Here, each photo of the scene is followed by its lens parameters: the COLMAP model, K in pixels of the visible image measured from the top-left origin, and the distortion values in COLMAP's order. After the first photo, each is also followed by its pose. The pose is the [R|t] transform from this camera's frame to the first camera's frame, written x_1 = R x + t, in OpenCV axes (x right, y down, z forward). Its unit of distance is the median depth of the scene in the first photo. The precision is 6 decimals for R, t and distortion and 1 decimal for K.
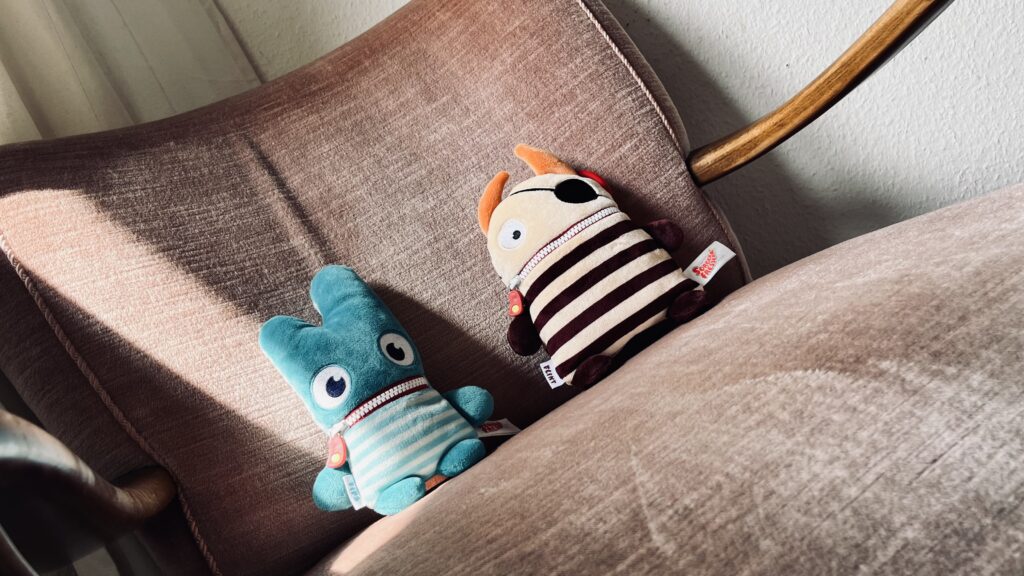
lens RADIAL K [[830.8, 0, 513.4], [0, 830.8, 286.0], [0, 0, 1]] dist [-0.009591, -0.003220]
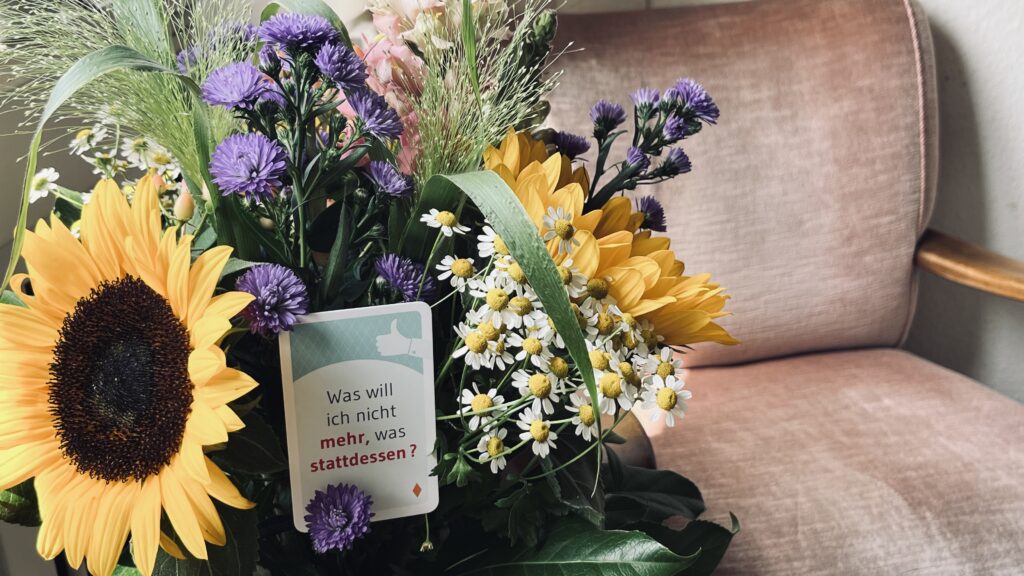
lens RADIAL K [[1098.7, 0, 510.7], [0, 1098.7, 288.1], [0, 0, 1]] dist [-0.032120, 0.000000]
pose [[0.878898, 0.471939, 0.069369, -0.982025], [-0.465063, 0.815431, 0.344657, -0.859827], [0.106091, -0.335180, 0.936162, -1.582432]]
